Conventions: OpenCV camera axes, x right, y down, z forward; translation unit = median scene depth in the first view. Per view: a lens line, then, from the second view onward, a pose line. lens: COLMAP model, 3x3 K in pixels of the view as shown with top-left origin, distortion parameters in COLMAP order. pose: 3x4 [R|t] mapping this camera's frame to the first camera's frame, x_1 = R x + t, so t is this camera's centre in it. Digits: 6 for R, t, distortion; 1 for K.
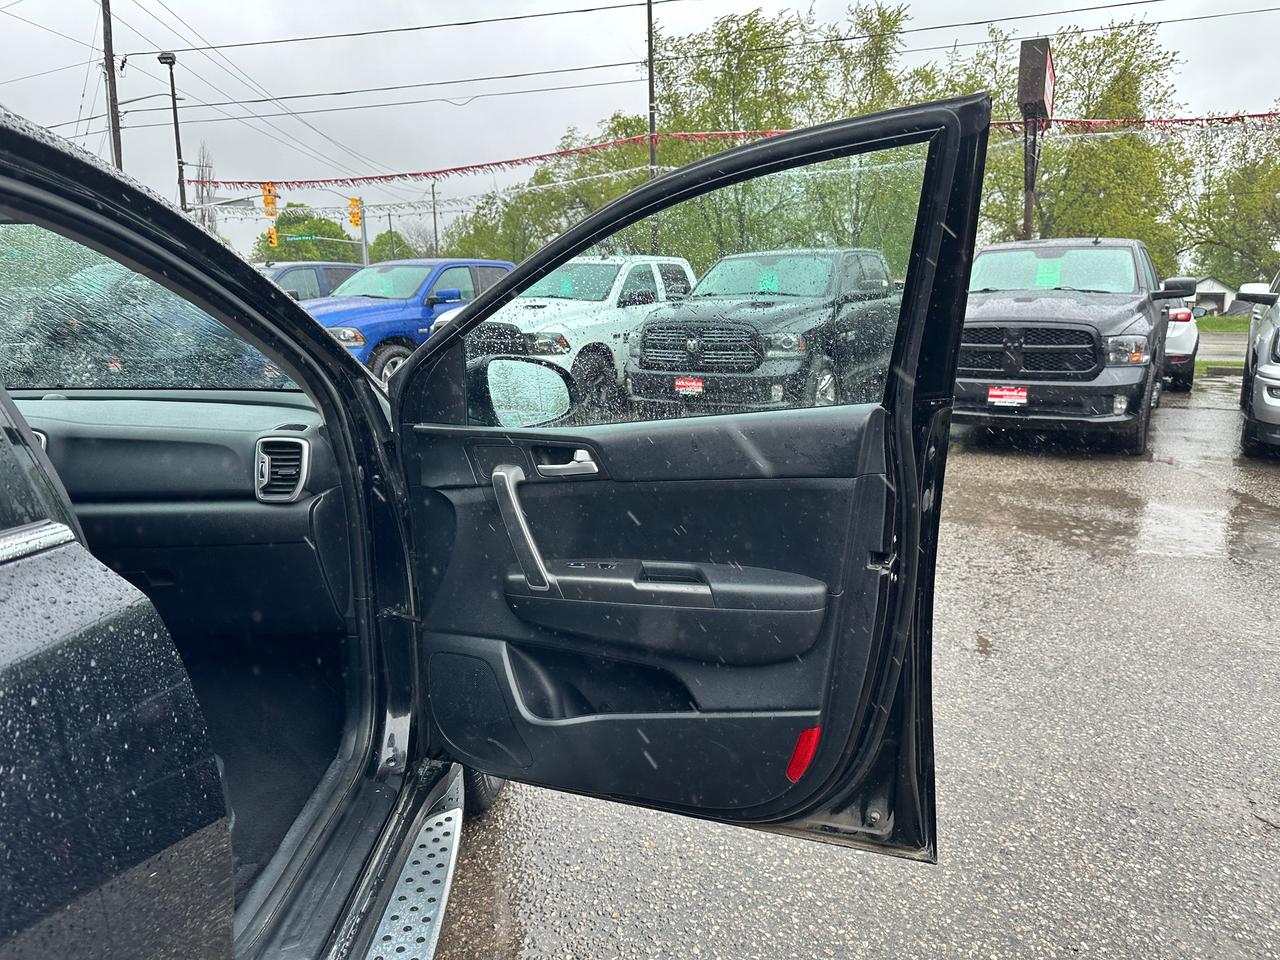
lens RADIAL K [[890.4, 0, 640.6], [0, 890.4, 477.0], [0, 0, 1]] dist [0.020887, -0.027799]
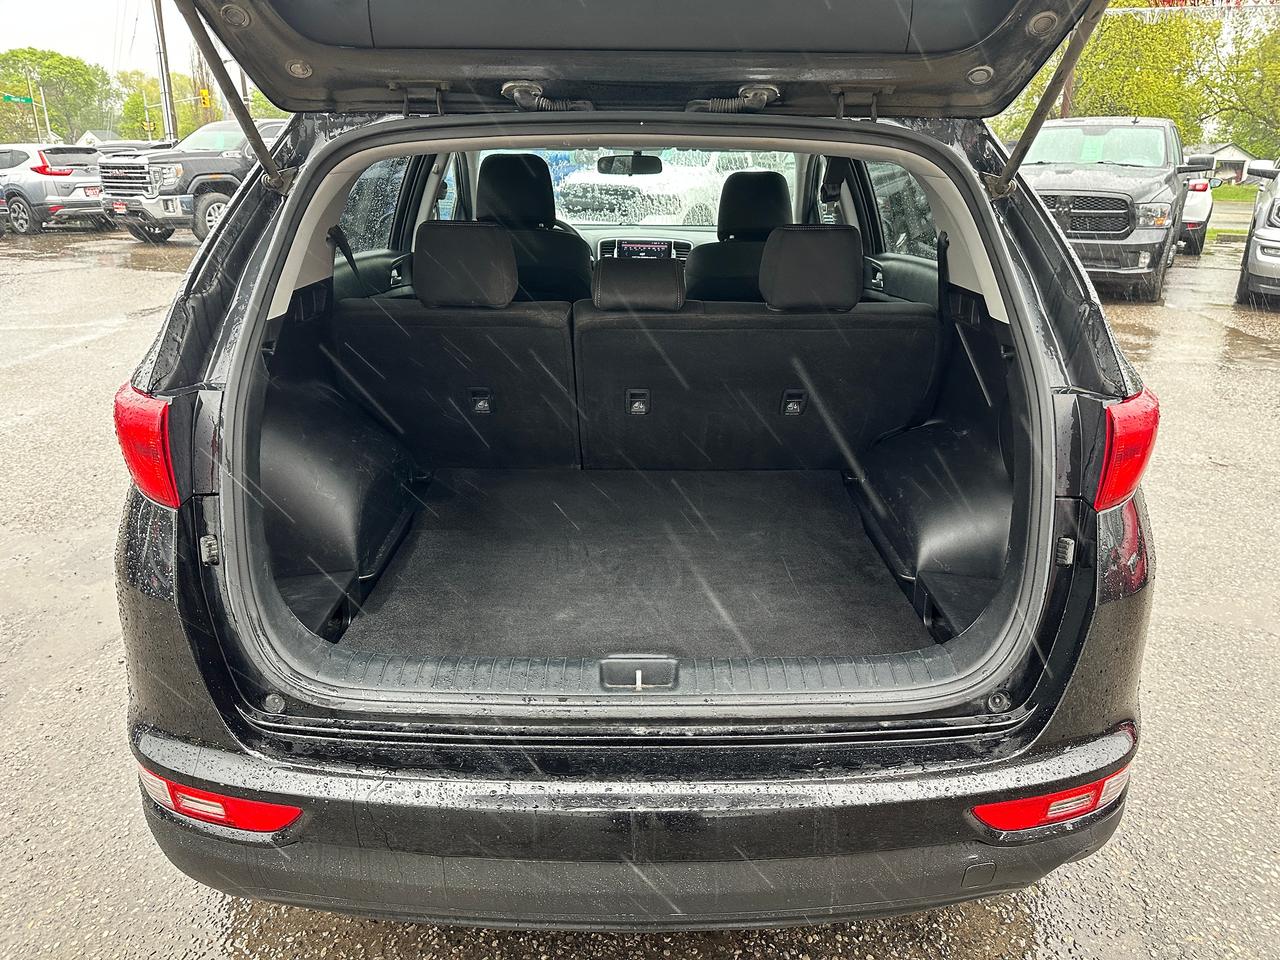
lens RADIAL K [[890.4, 0, 645.8], [0, 890.4, 477.6], [0, 0, 1]] dist [0.020887, -0.027799]
pose [[0.999901, 0.010696, 0.009162, -0.112173], [-0.011924, 0.989138, 0.146503, 0.029919], [-0.007495, -0.146598, 0.989168, -0.184212]]
